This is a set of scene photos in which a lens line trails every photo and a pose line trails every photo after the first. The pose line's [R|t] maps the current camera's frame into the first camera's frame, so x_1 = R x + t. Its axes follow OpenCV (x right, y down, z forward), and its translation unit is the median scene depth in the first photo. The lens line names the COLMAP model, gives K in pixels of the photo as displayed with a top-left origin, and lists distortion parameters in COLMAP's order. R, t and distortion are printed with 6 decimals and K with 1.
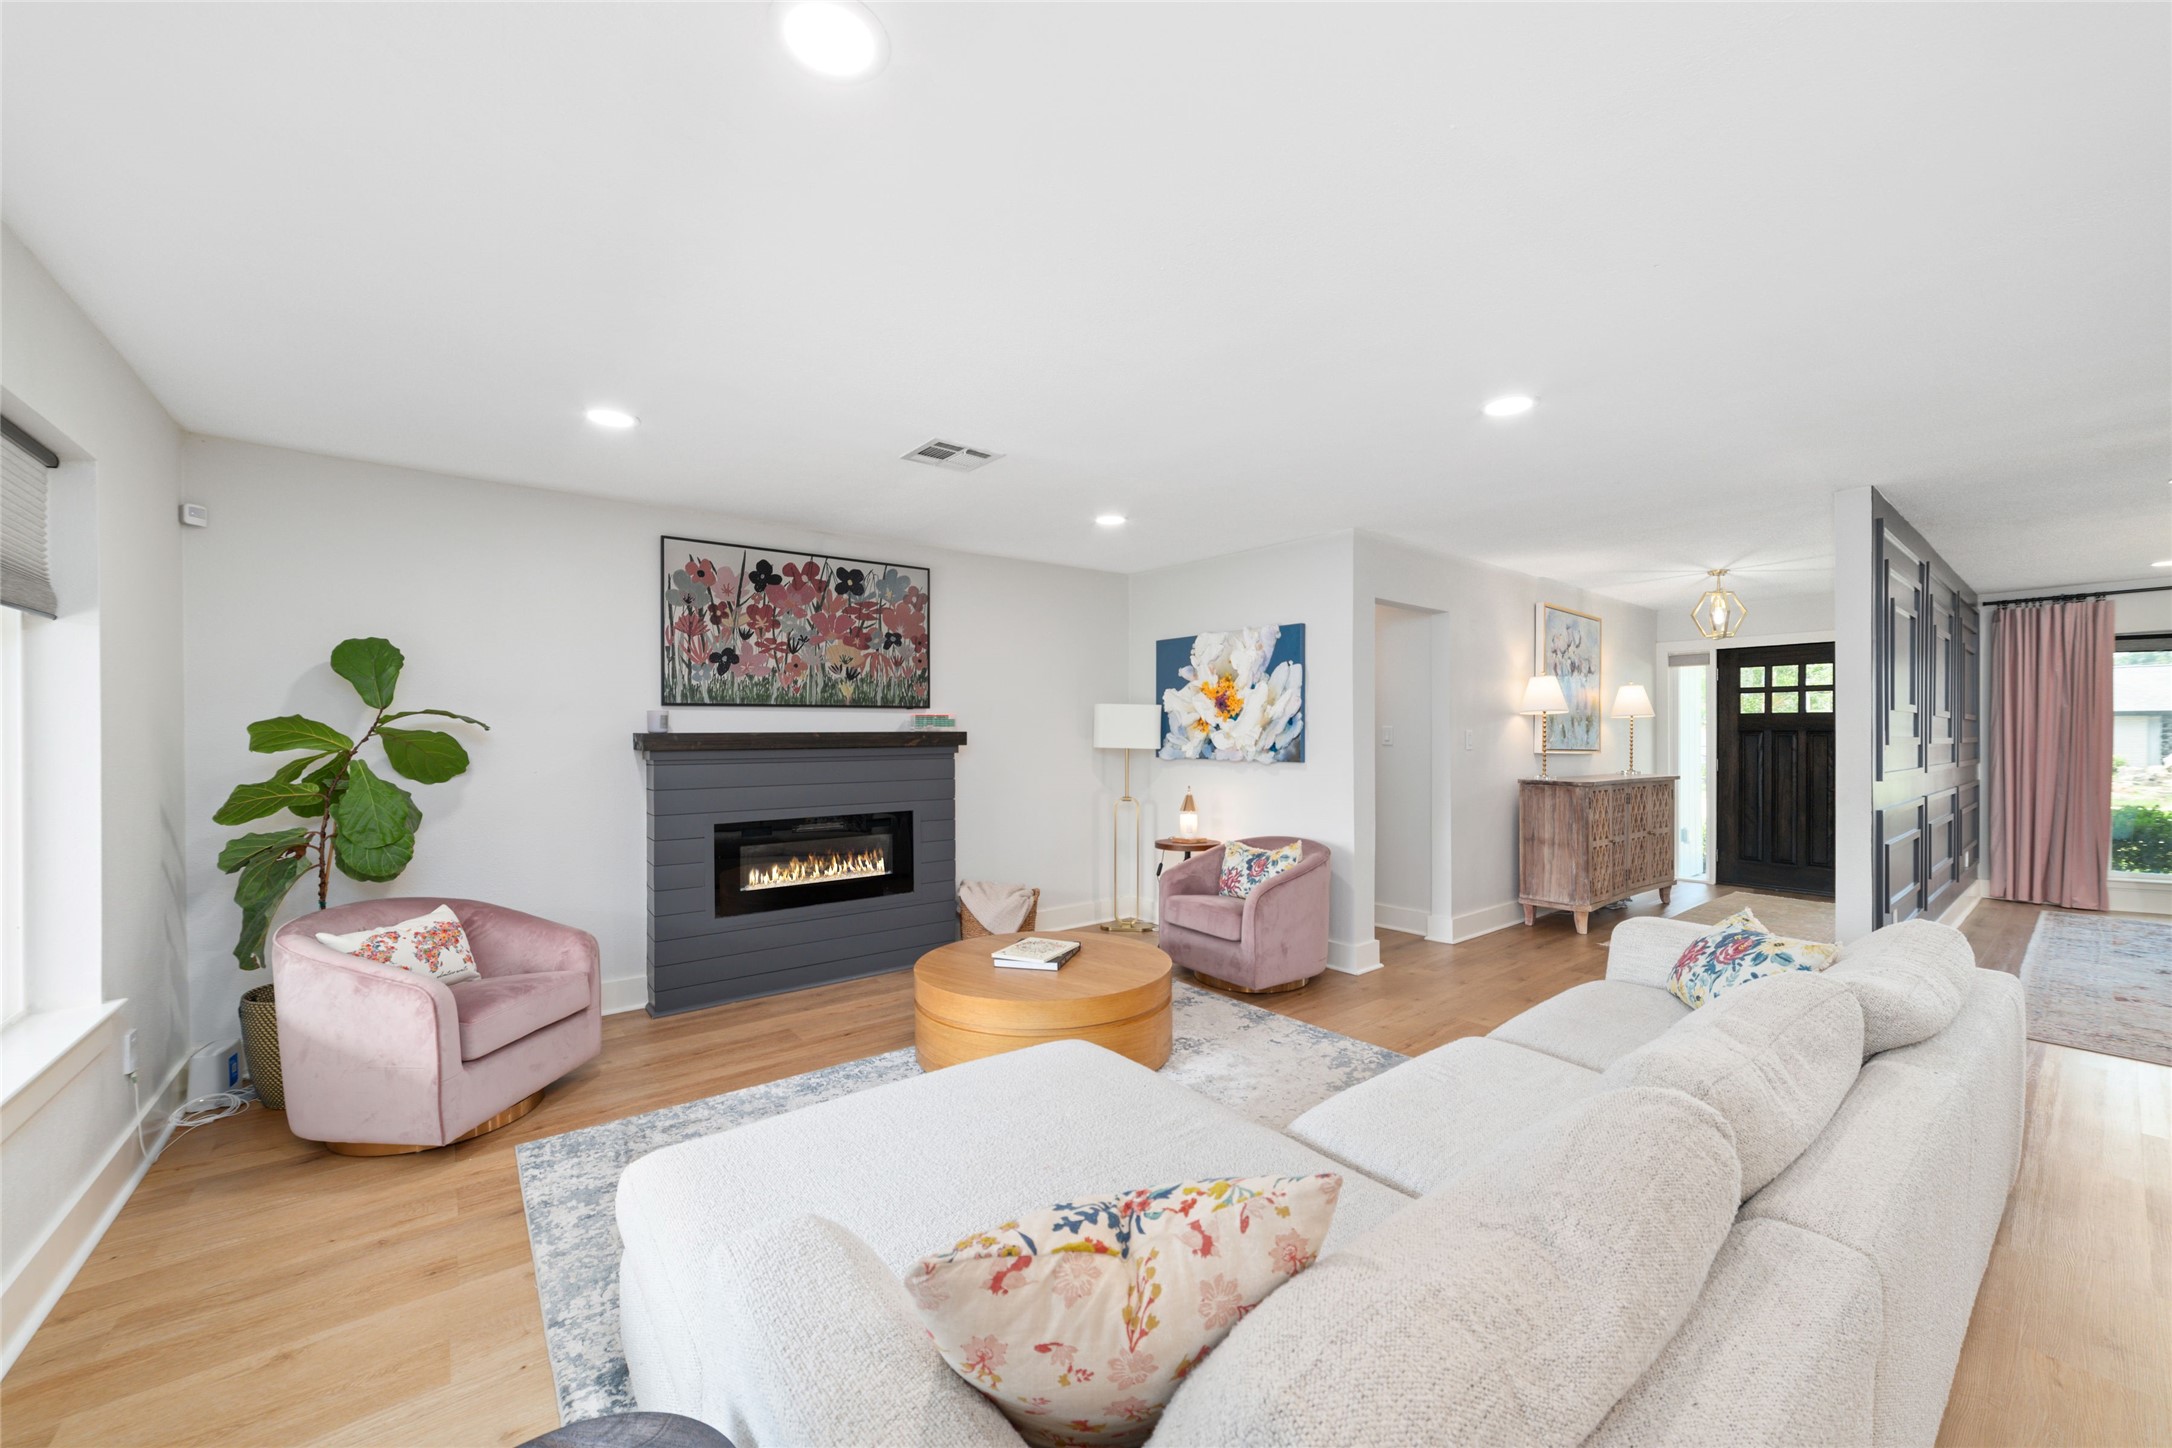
lens RADIAL K [[836.8, 0, 1090.9], [0, 836.8, 736.8], [0, 0, 1]] dist [-0.000186, -0.000010]
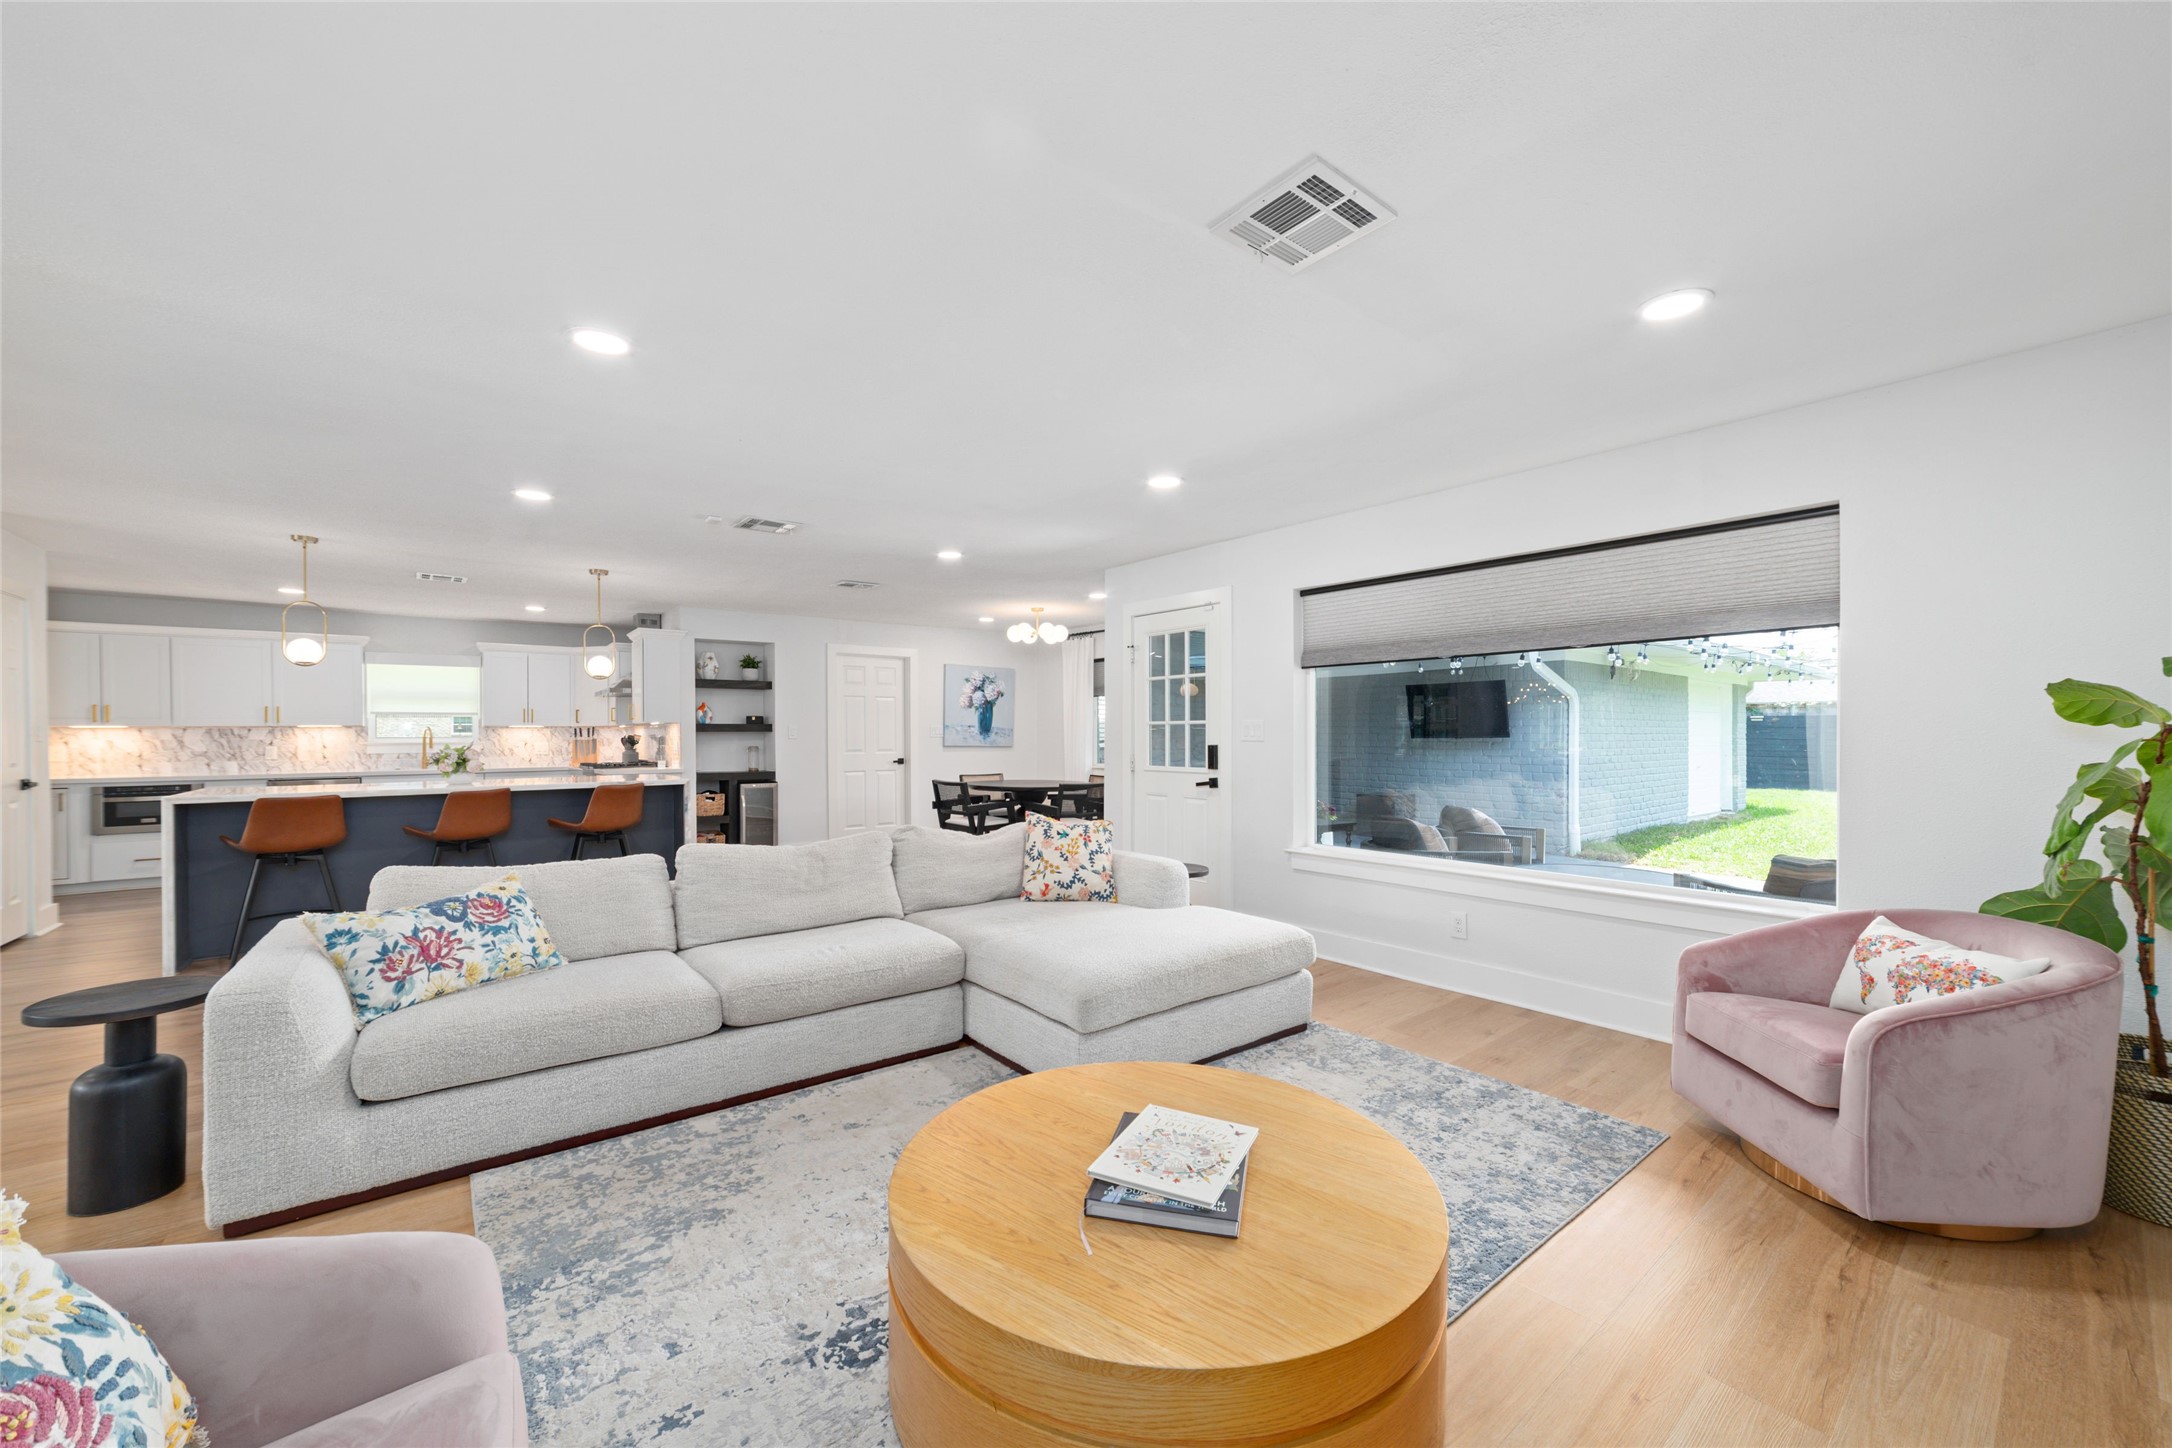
lens RADIAL K [[836.8, 0, 1085.5], [0, 836.8, 735.1], [0, 0, 1]] dist [-0.000186, -0.000010]
pose [[-0.999963, 0.005043, 0.006949, -0.021052], [0.005036, 0.999987, -0.000974, 0.022464], [-0.006953, -0.000939, -0.999975, 1.695878]]
